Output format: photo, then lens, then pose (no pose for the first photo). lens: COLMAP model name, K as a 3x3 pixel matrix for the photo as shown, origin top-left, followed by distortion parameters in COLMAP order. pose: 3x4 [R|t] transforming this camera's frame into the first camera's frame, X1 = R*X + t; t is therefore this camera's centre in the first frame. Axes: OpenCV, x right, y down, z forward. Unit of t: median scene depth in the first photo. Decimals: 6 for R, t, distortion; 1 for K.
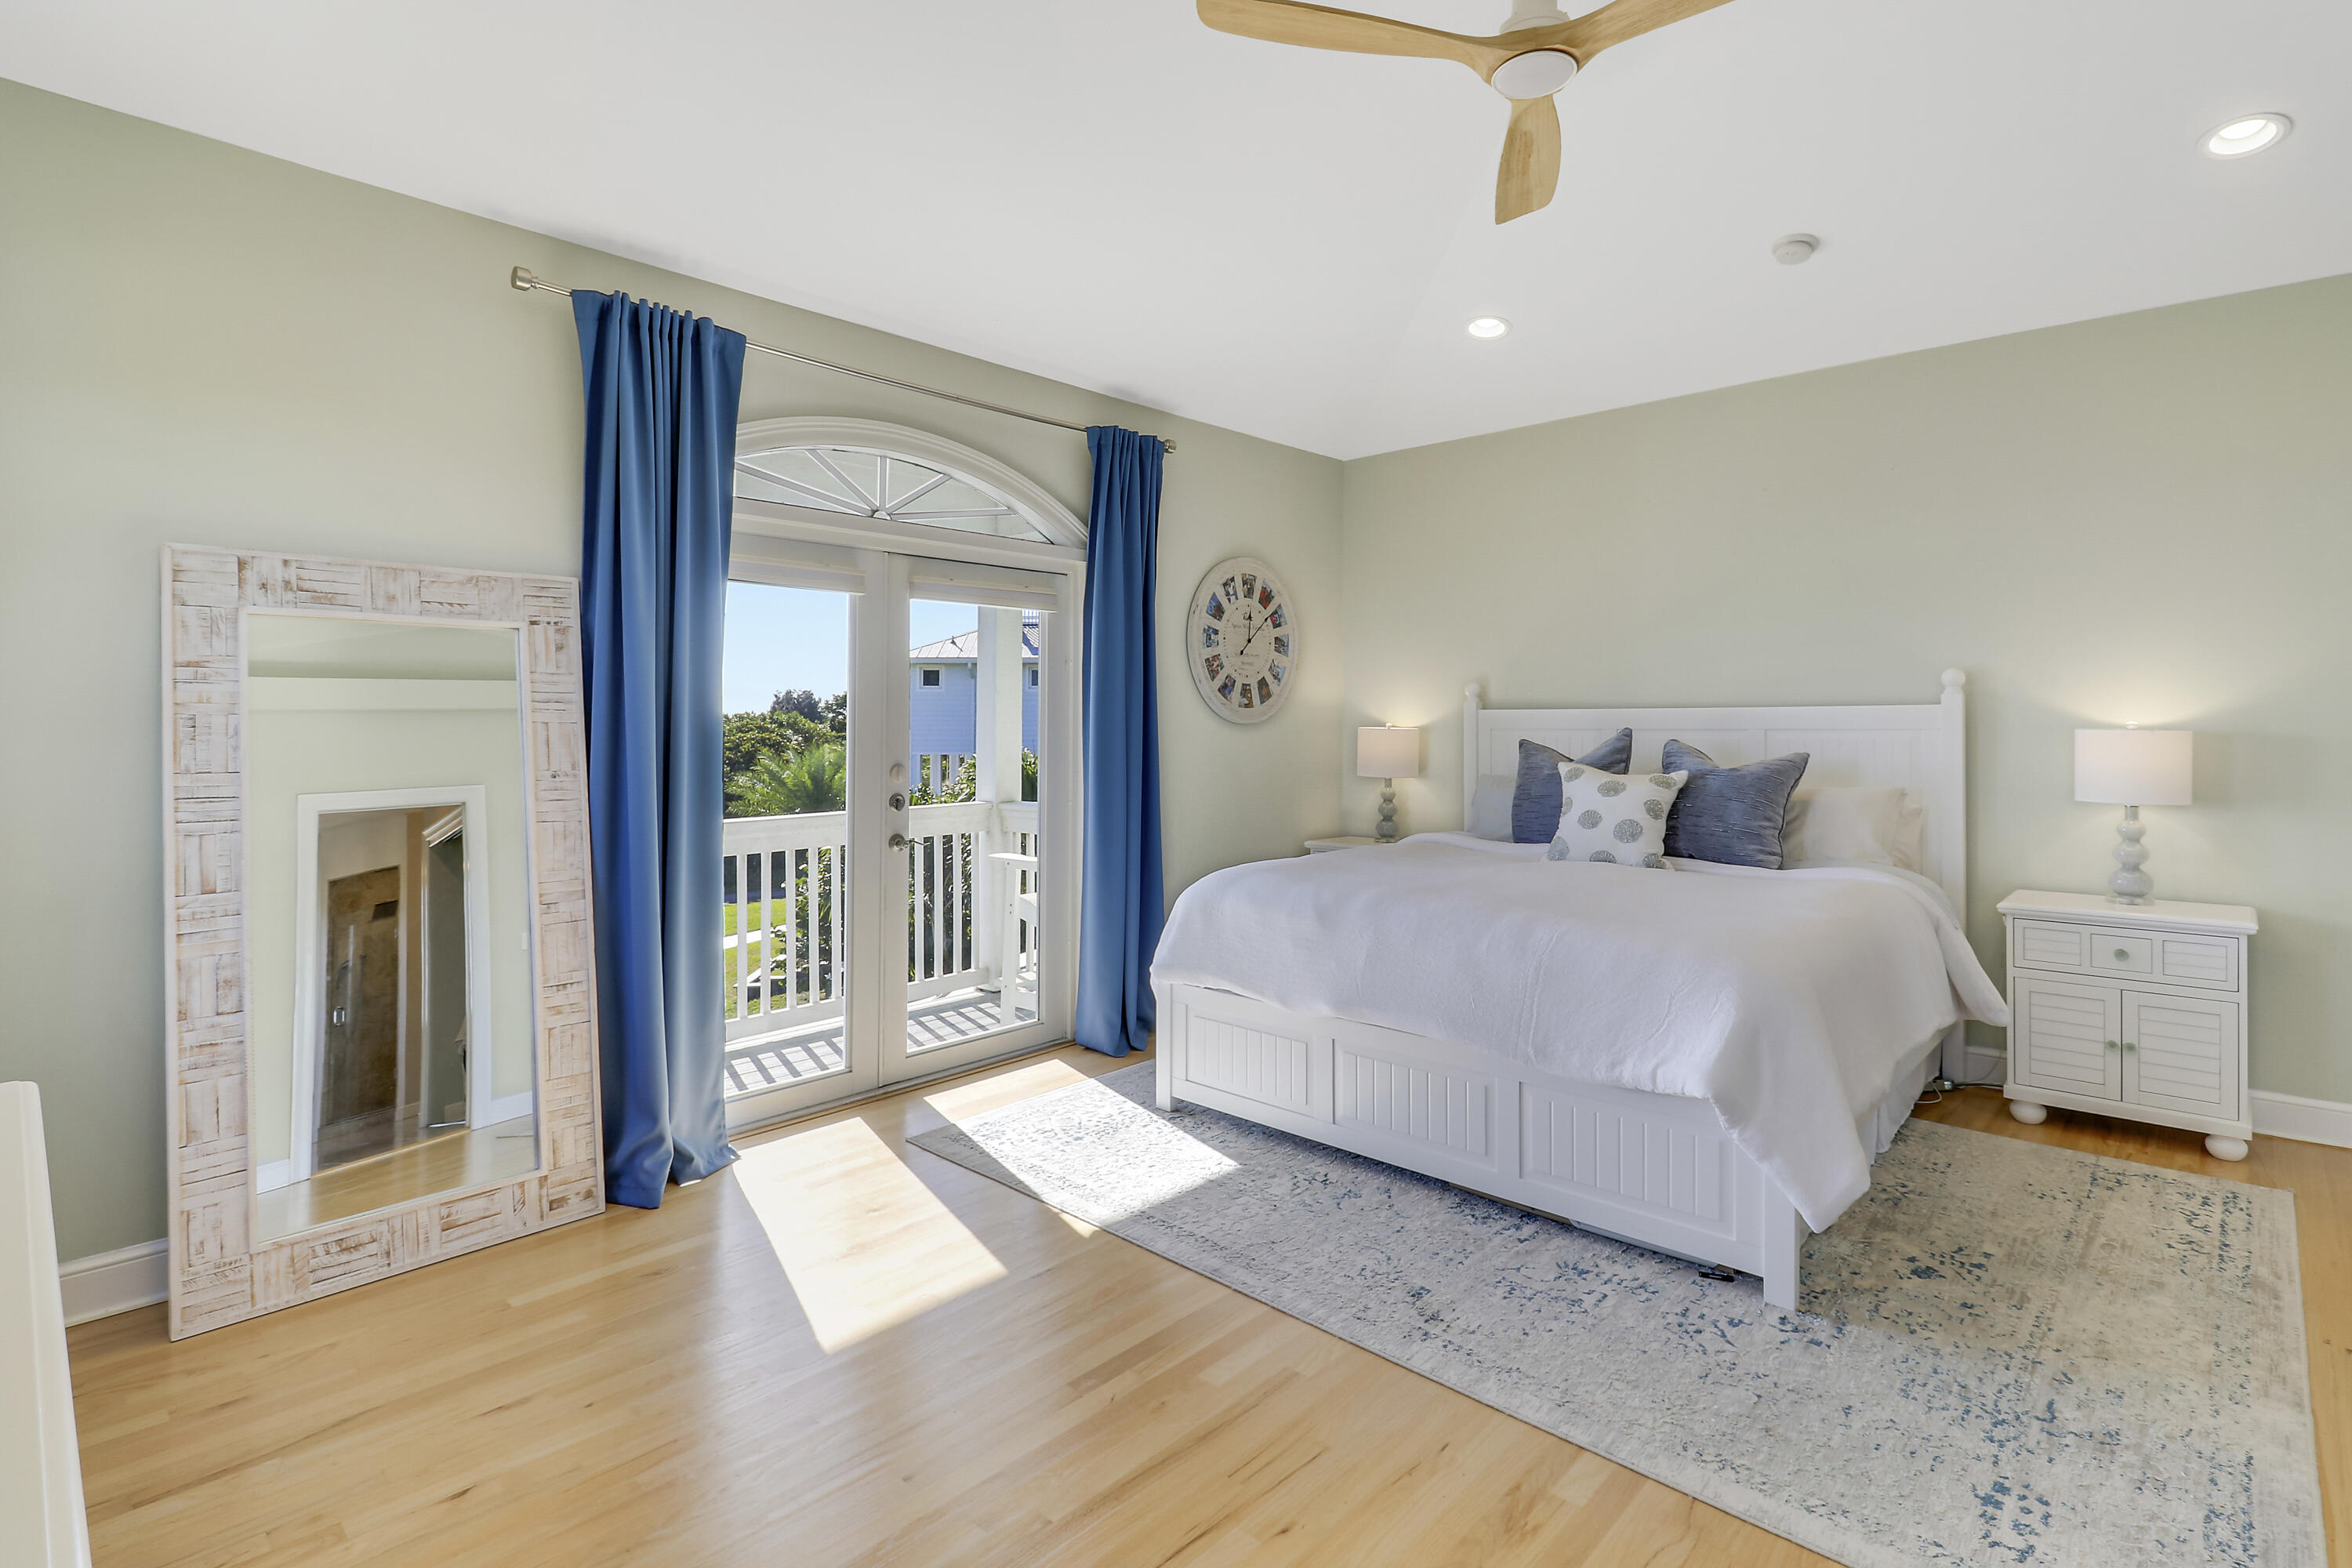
lens RADIAL K [[1115.5, 0, 1185.0], [0, 1115.5, 714.8], [0, 0, 1]] dist [0.000111, -0.010126]
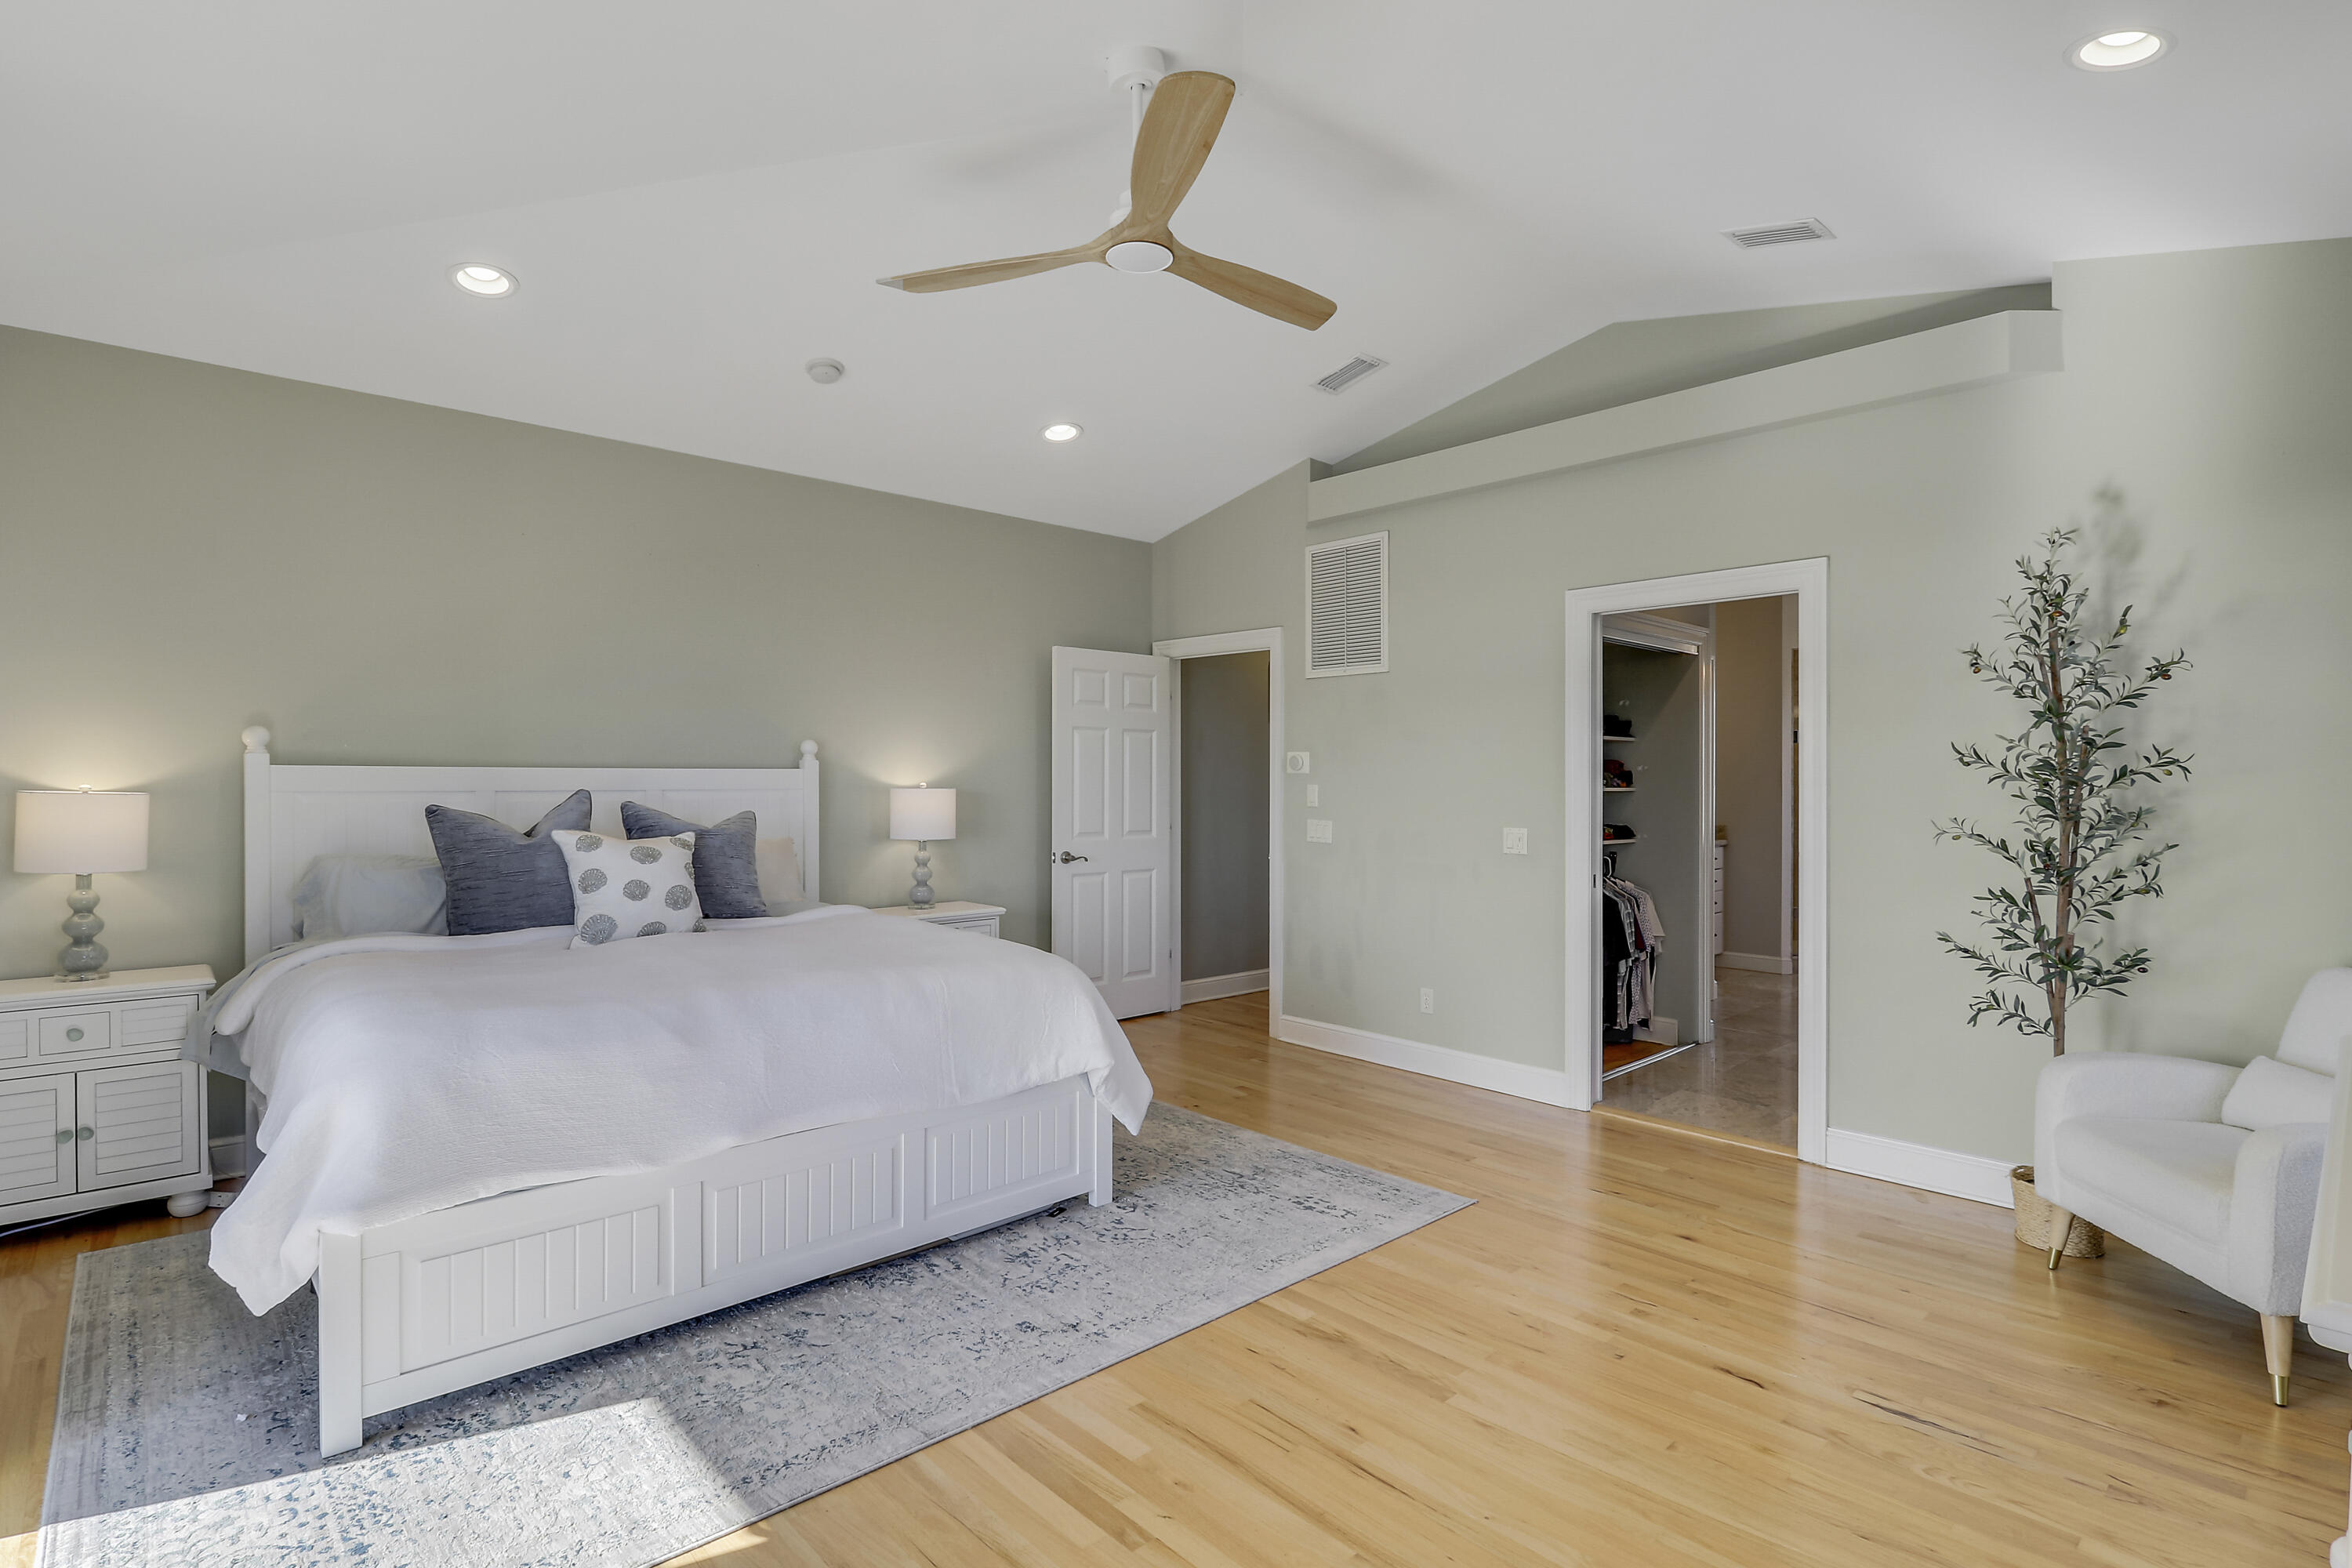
lens RADIAL K [[1137.2, 0, 1186.0], [0, 1137.2, 795.0], [0, 0, 1]] dist [0.001034, -0.022184]
pose [[0.067630, -0.010241, 0.997658, -0.565511], [-0.007040, 0.999918, 0.010741, 0.003422], [-0.997686, -0.007750, 0.067552, 0.525504]]
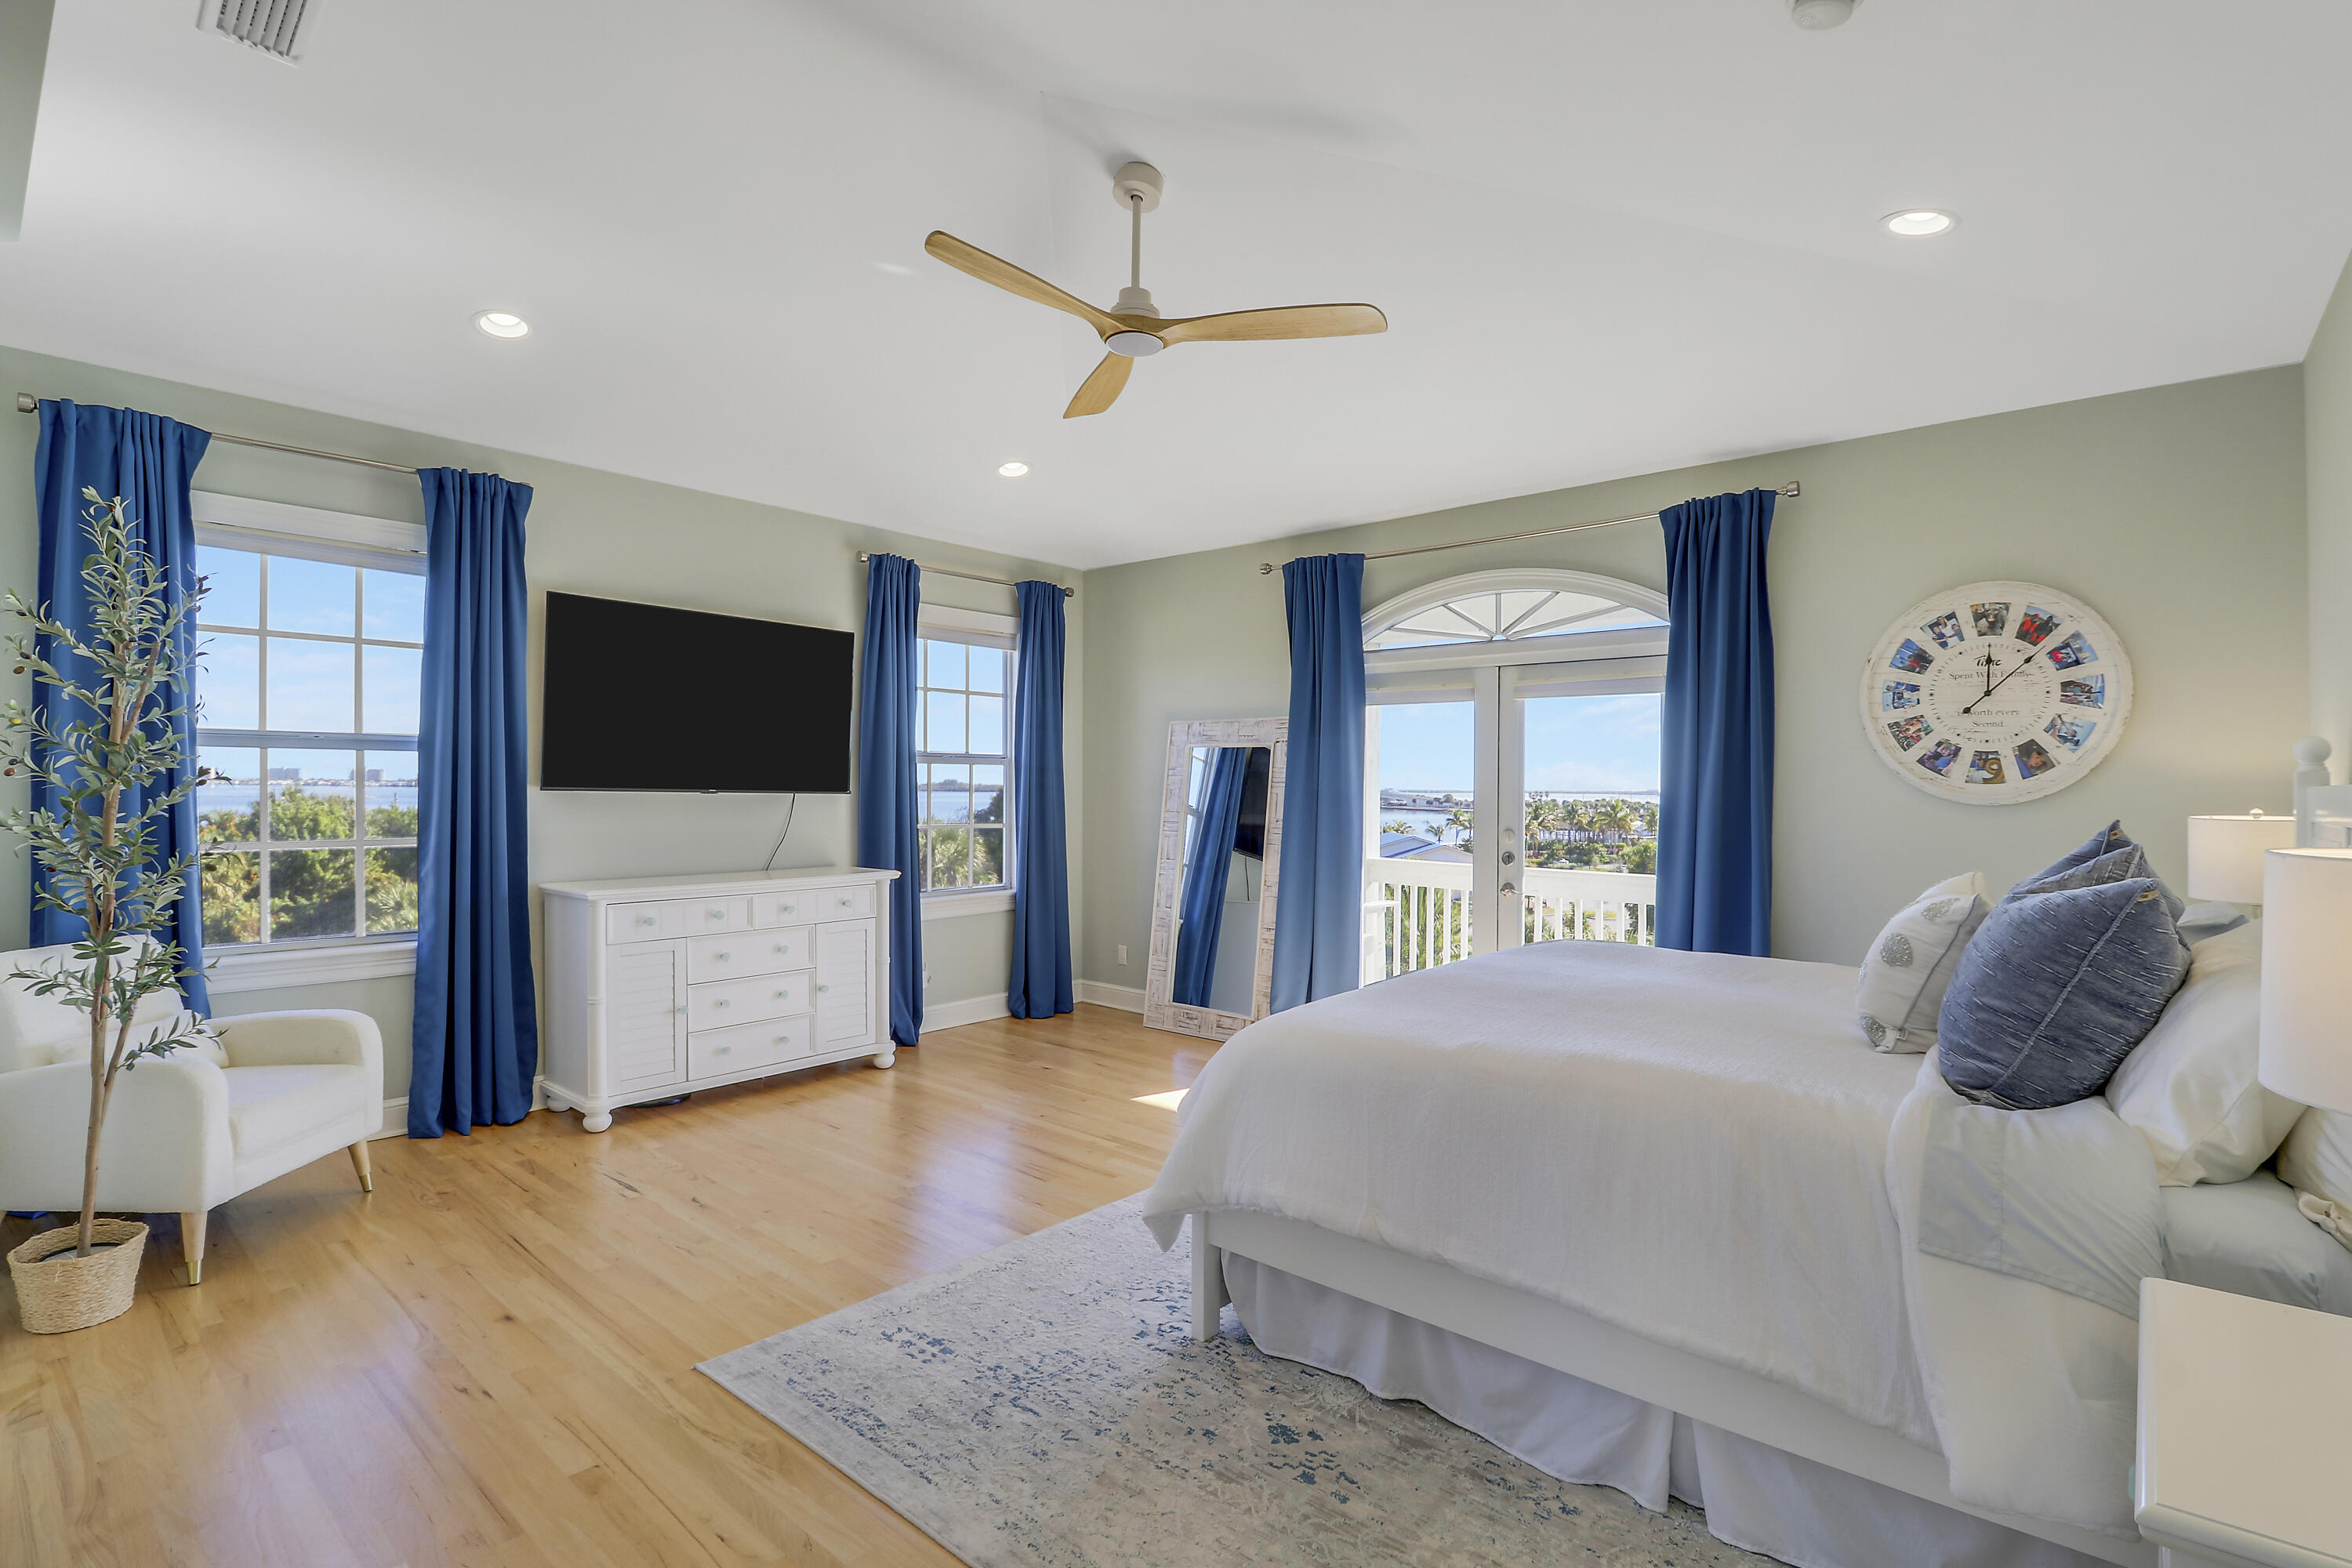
lens RADIAL K [[1094.8, 0, 1187.6], [0, 1094.8, 759.4], [0, 0, 1]] dist [0.001125, -0.012466]
pose [[0.049144, -0.026342, -0.998444, 1.056141], [-0.004067, 0.999639, -0.026573, -0.001313], [0.998783, 0.005366, 0.049019, 0.607697]]
